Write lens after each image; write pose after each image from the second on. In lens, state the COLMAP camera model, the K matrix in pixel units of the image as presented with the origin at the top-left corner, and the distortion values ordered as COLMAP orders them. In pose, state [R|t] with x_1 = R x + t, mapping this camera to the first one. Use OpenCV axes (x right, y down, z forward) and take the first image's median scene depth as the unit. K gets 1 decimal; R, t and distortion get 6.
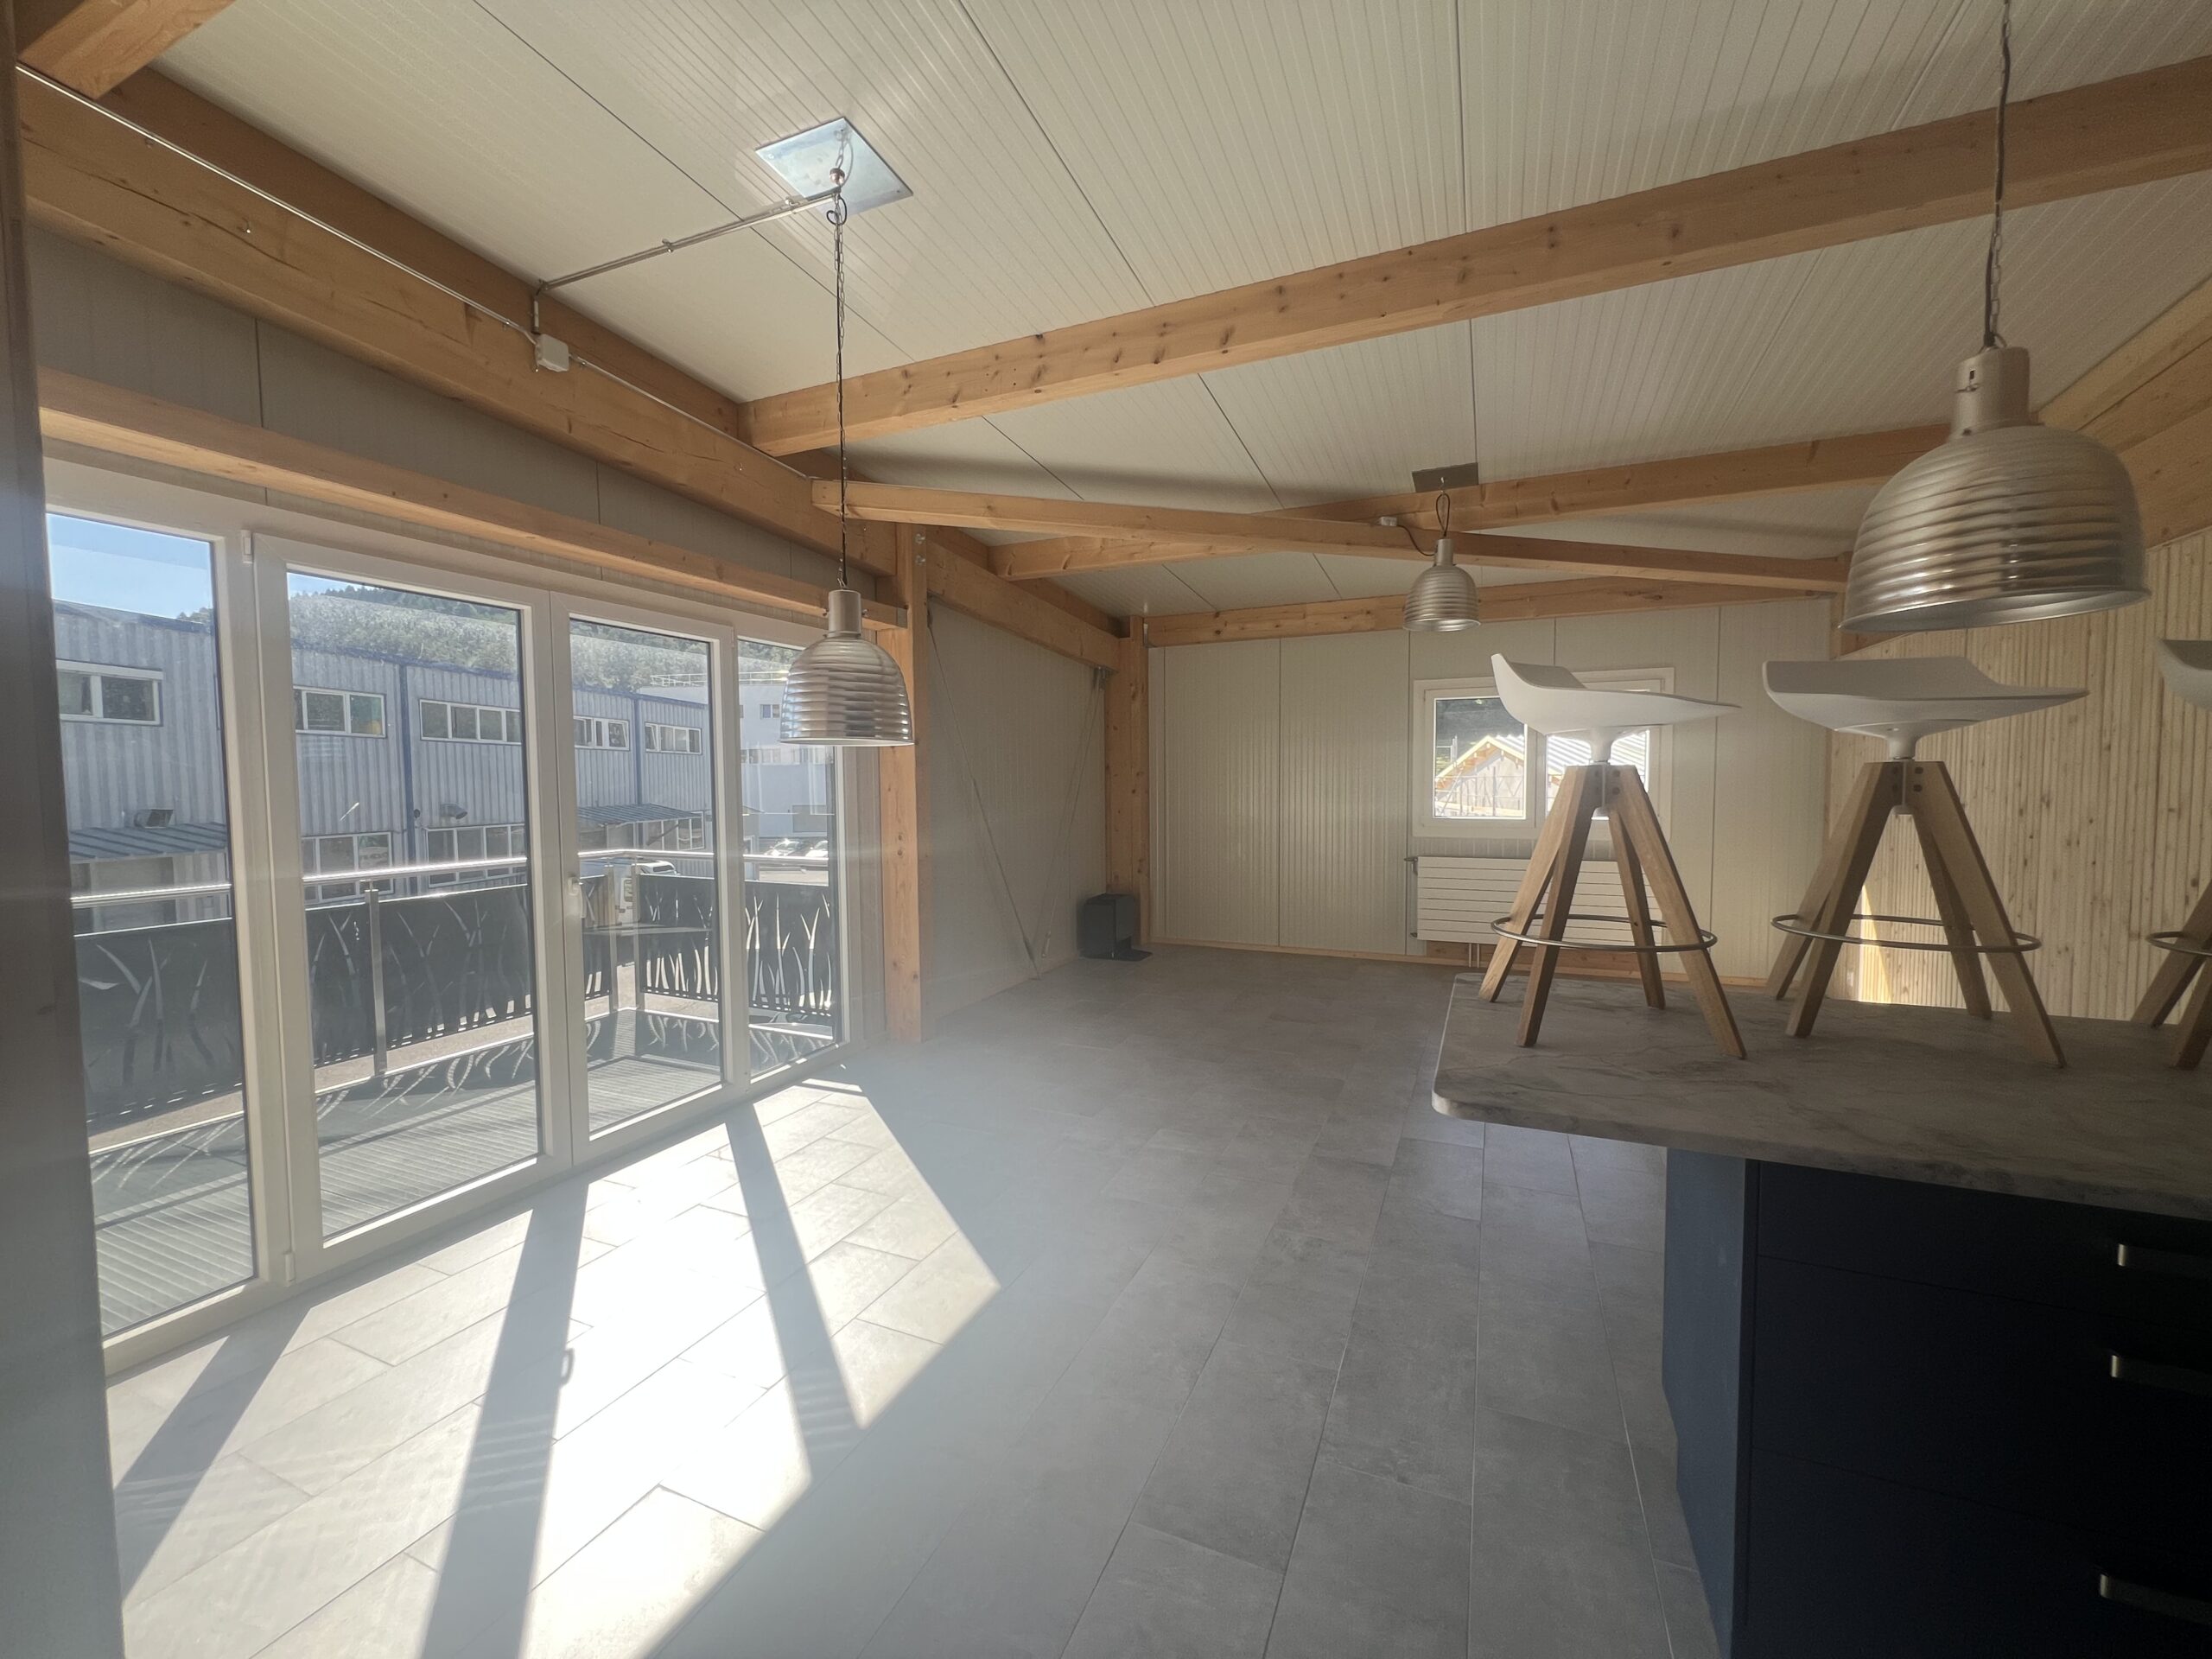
lens RADIAL K [[888.4, 0, 1100.2], [0, 888.4, 830.1], [0, 0, 1]] dist [0.001447, 0.000561]
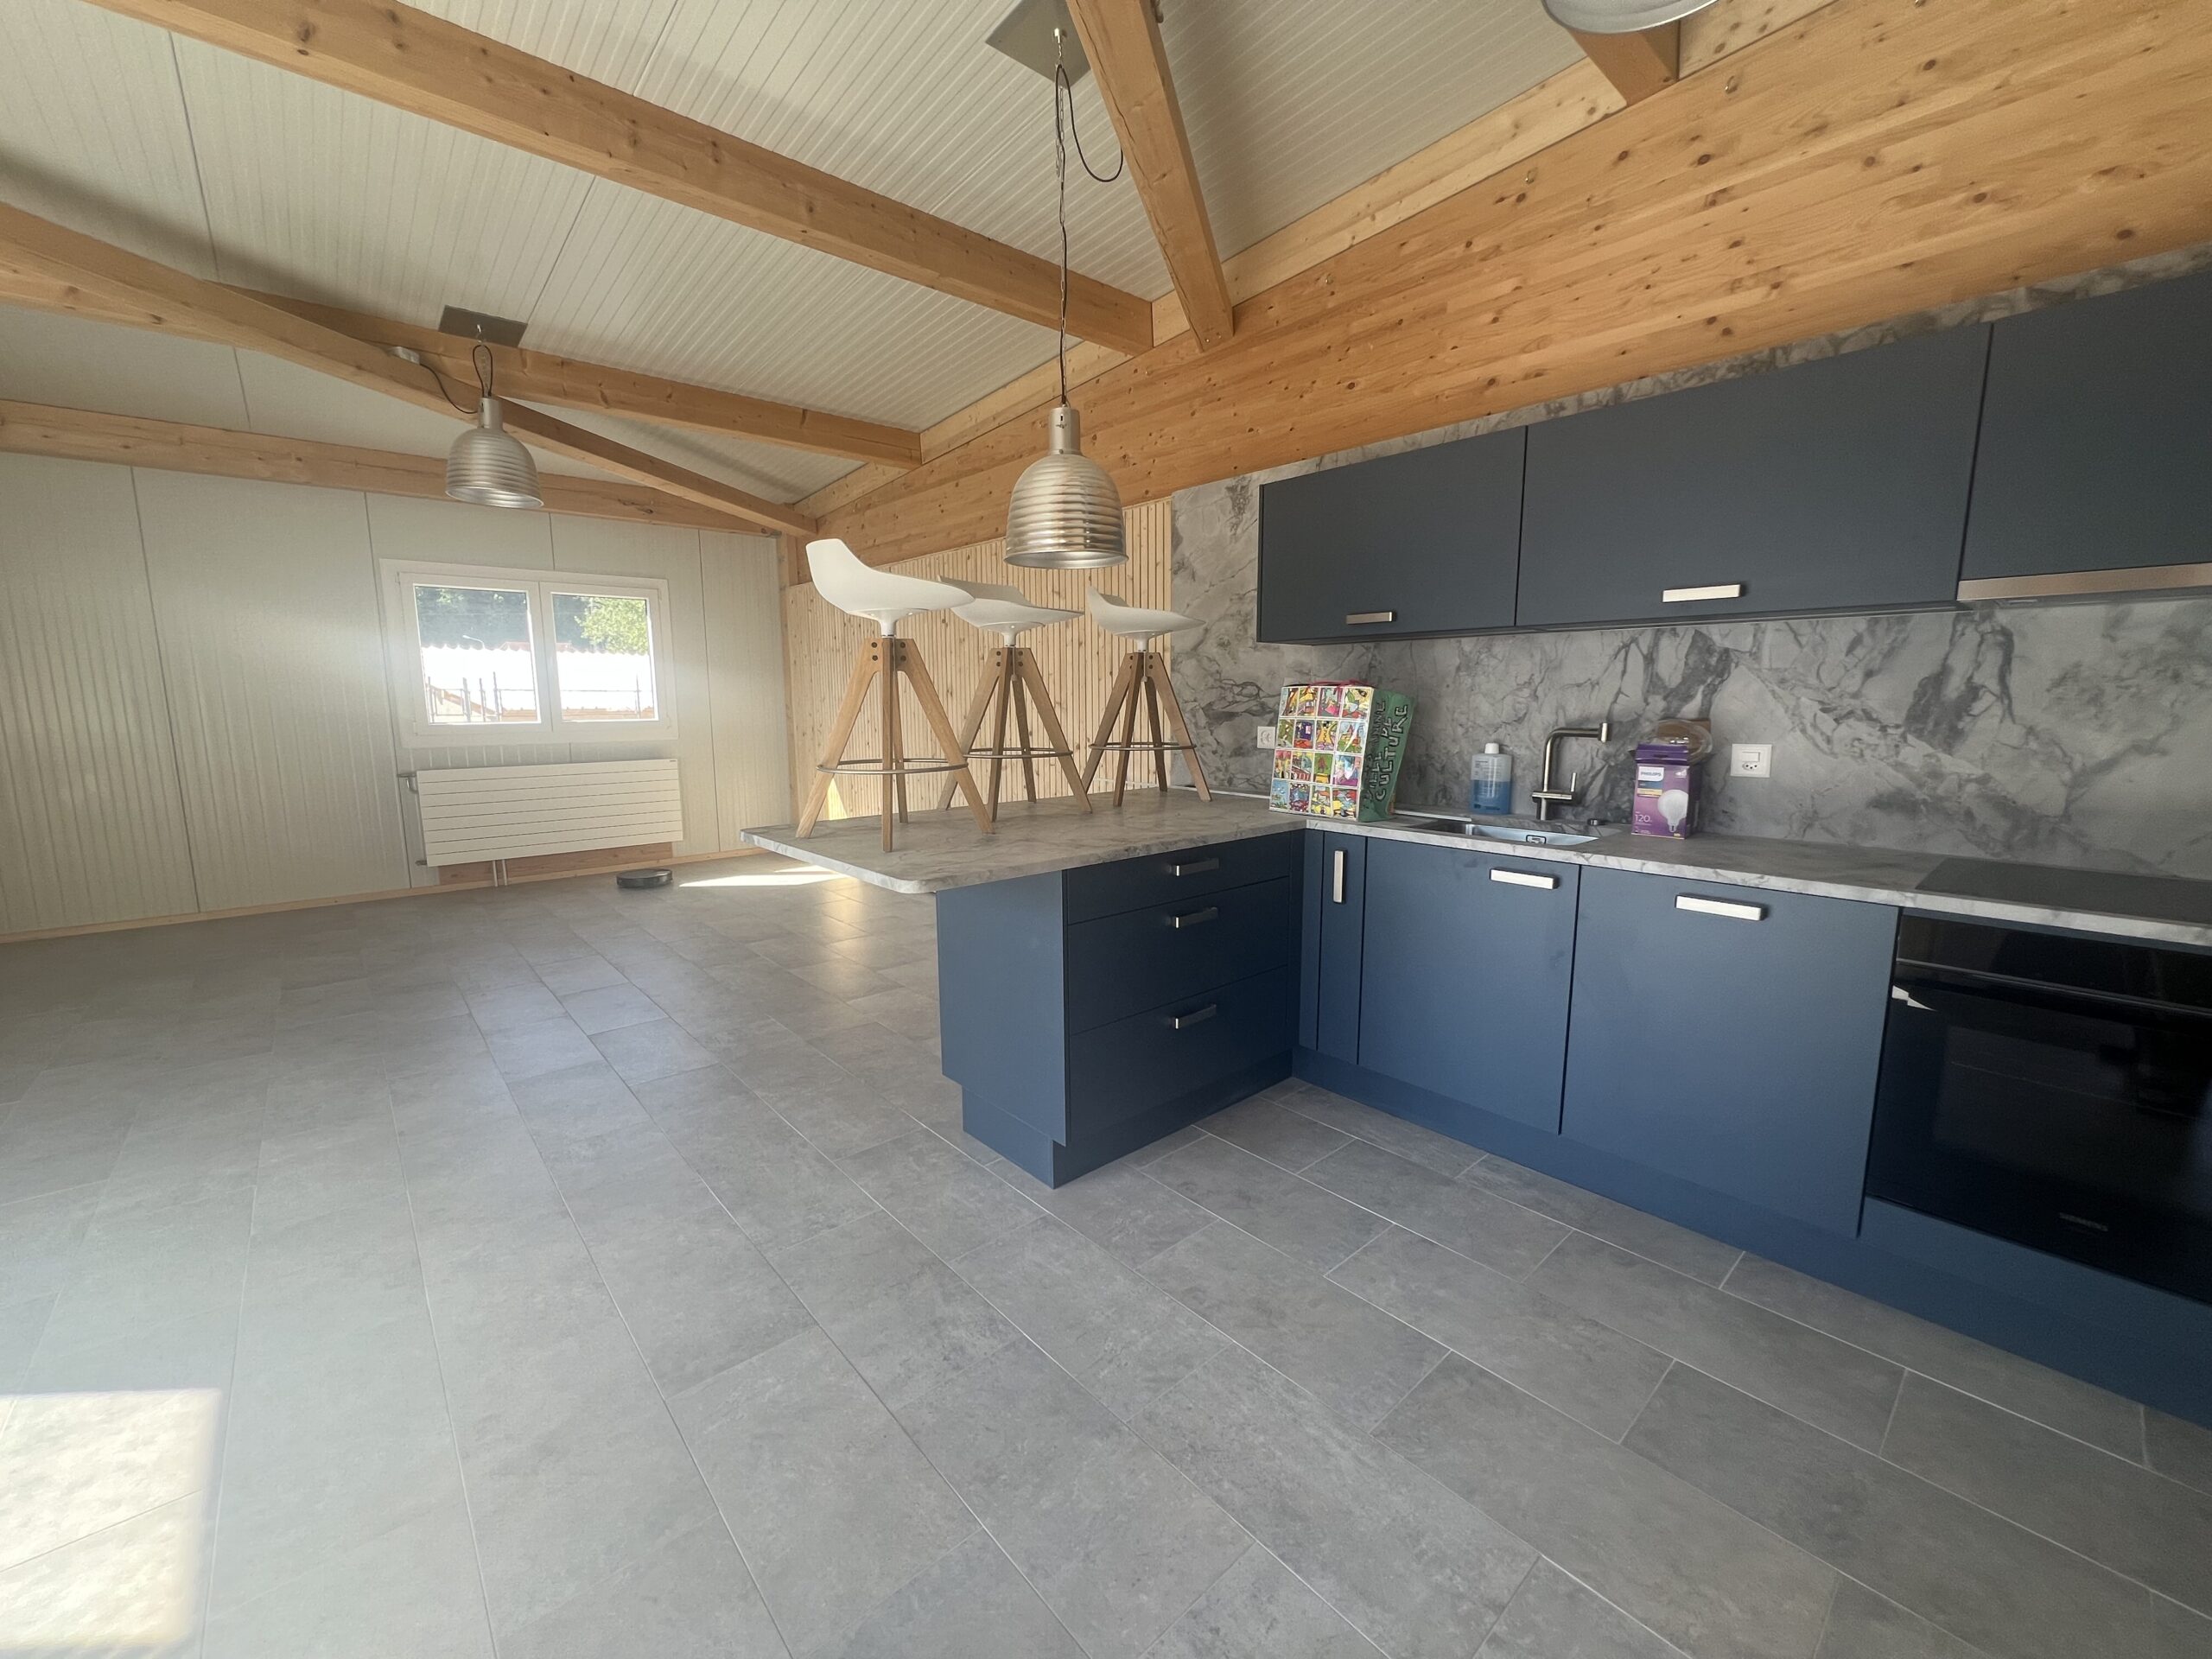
lens RADIAL K [[888.4, 0, 1101.1], [0, 888.4, 827.8], [0, 0, 1]] dist [0.001447, 0.000561]
pose [[0.422310, -0.128116, 0.897352, -0.215657], [0.051540, 0.991754, 0.117339, 0.027681], [-0.904985, -0.003304, 0.425431, 0.063018]]
